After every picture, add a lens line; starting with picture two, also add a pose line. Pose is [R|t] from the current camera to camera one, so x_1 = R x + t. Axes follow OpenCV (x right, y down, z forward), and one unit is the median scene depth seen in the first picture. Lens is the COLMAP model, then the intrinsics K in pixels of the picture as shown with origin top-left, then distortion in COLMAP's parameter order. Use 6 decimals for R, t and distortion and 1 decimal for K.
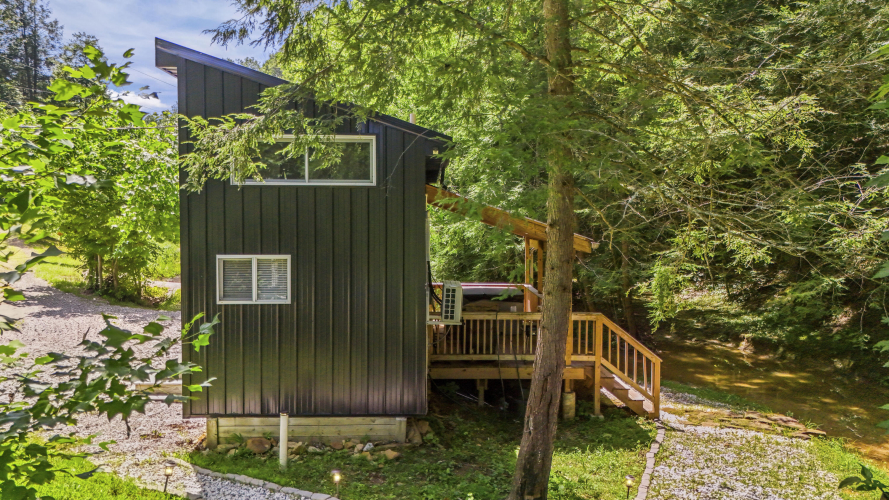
lens RADIAL K [[660.8, 0, 444.5], [0, 660.8, 250.0], [0, 0, 1]] dist [0.004875, 0.000232]
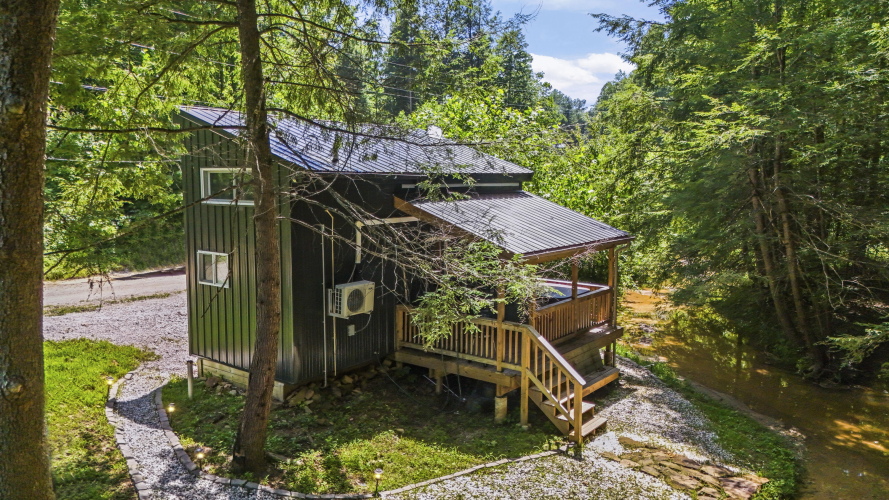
lens RADIAL K [[660.8, 0, 444.5], [0, 660.8, 250.0], [0, 0, 1]] dist [0.004875, 0.000232]
pose [[0.779465, 0.066528, -0.622903, 0.770990], [-0.031346, 0.997241, 0.067284, -0.083853], [0.625661, -0.032920, 0.779400, 0.146255]]
